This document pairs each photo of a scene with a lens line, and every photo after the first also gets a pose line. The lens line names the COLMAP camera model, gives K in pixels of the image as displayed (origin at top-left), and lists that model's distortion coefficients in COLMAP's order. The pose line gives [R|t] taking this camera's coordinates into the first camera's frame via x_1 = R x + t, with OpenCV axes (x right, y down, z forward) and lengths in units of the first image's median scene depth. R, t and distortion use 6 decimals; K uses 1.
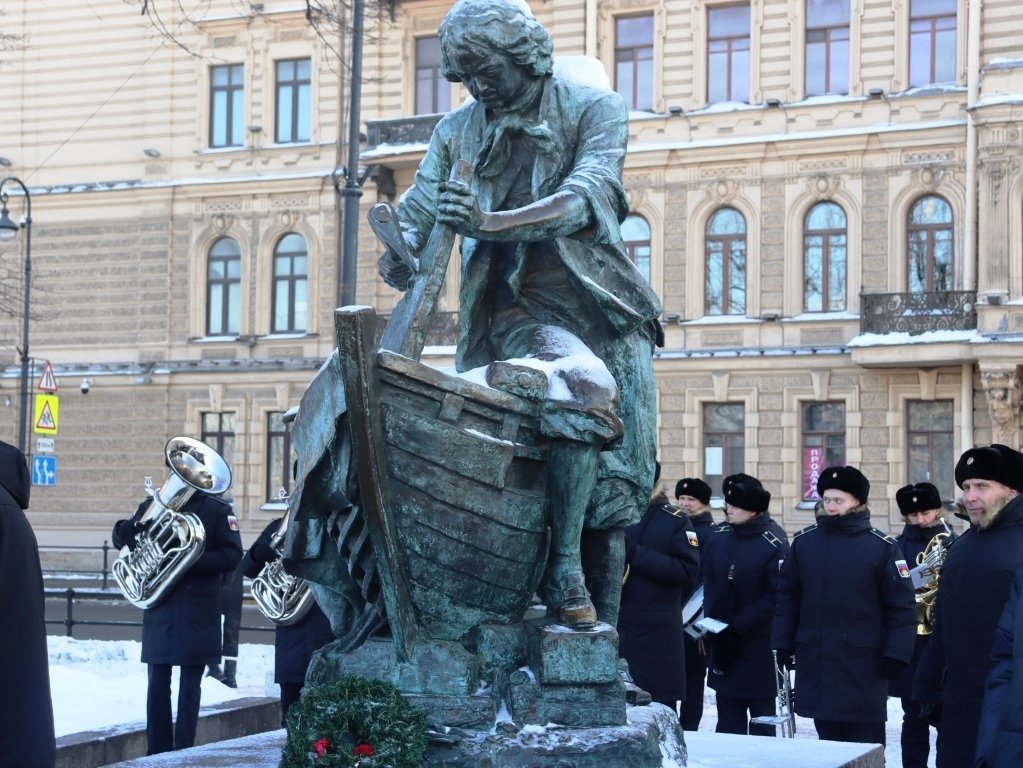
lens RADIAL K [[1893.0, 0, 505.2], [0, 1893.0, 388.7], [0, 0, 1]] dist [0.121020, 0.340791]
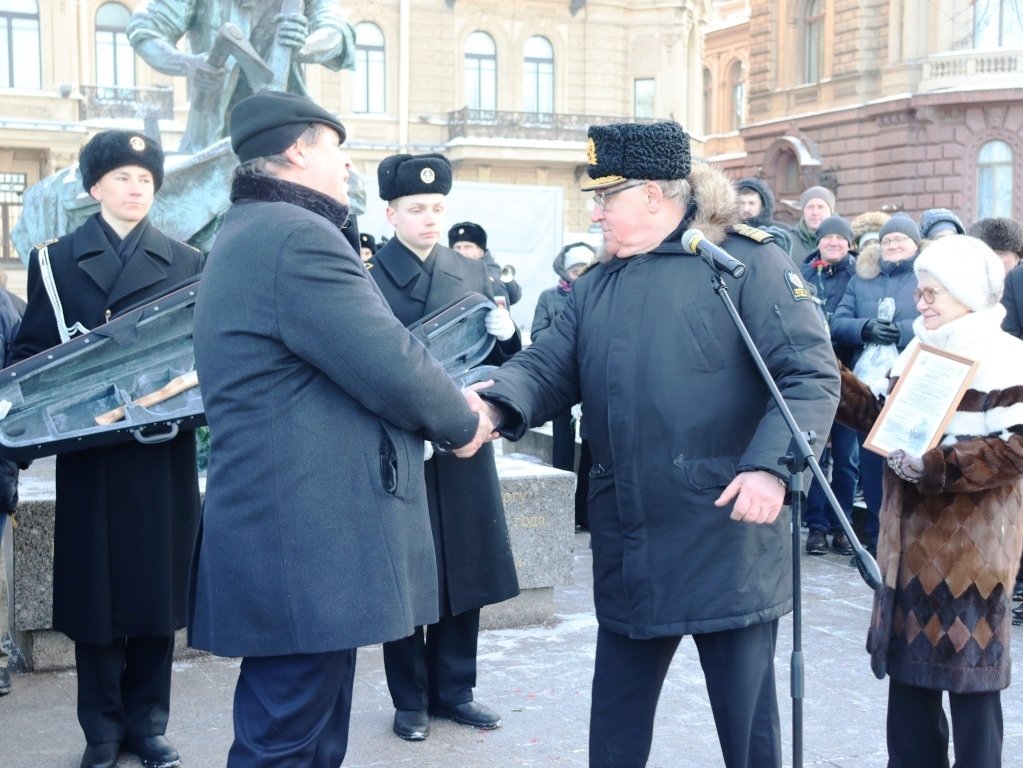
lens RADIAL K [[1618.5, 0, 516.0], [0, 1618.5, 397.0], [0, 0, 1]] dist [0.035119, 0.254912]
pose [[0.659810, -0.063958, 0.748706, -0.162631], [-0.043527, 0.991445, 0.123054, 0.001794], [-0.750171, -0.113781, 0.651381, 0.024091]]
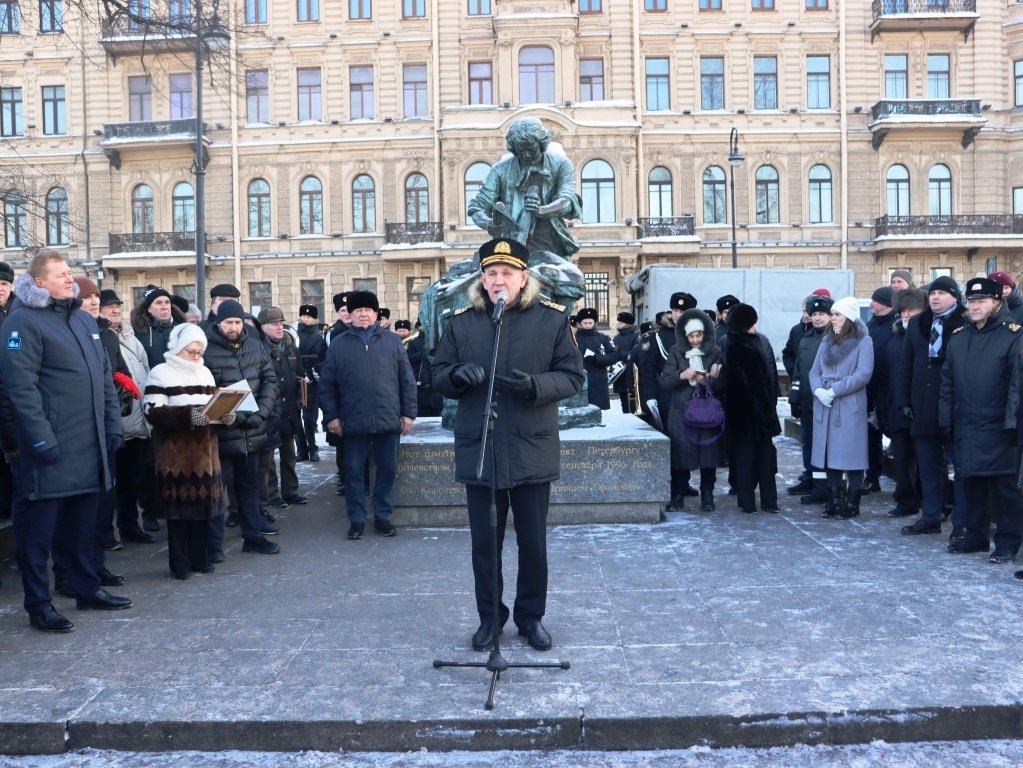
lens RADIAL K [[1073.4, 0, 503.7], [0, 1073.4, 400.3], [0, 0, 1]] dist [-0.159534, 0.183733]
pose [[0.923147, -0.053815, 0.380661, -0.126539], [0.007567, 0.992506, 0.121960, -0.002349], [-0.384372, -0.109707, 0.916637, -0.063735]]
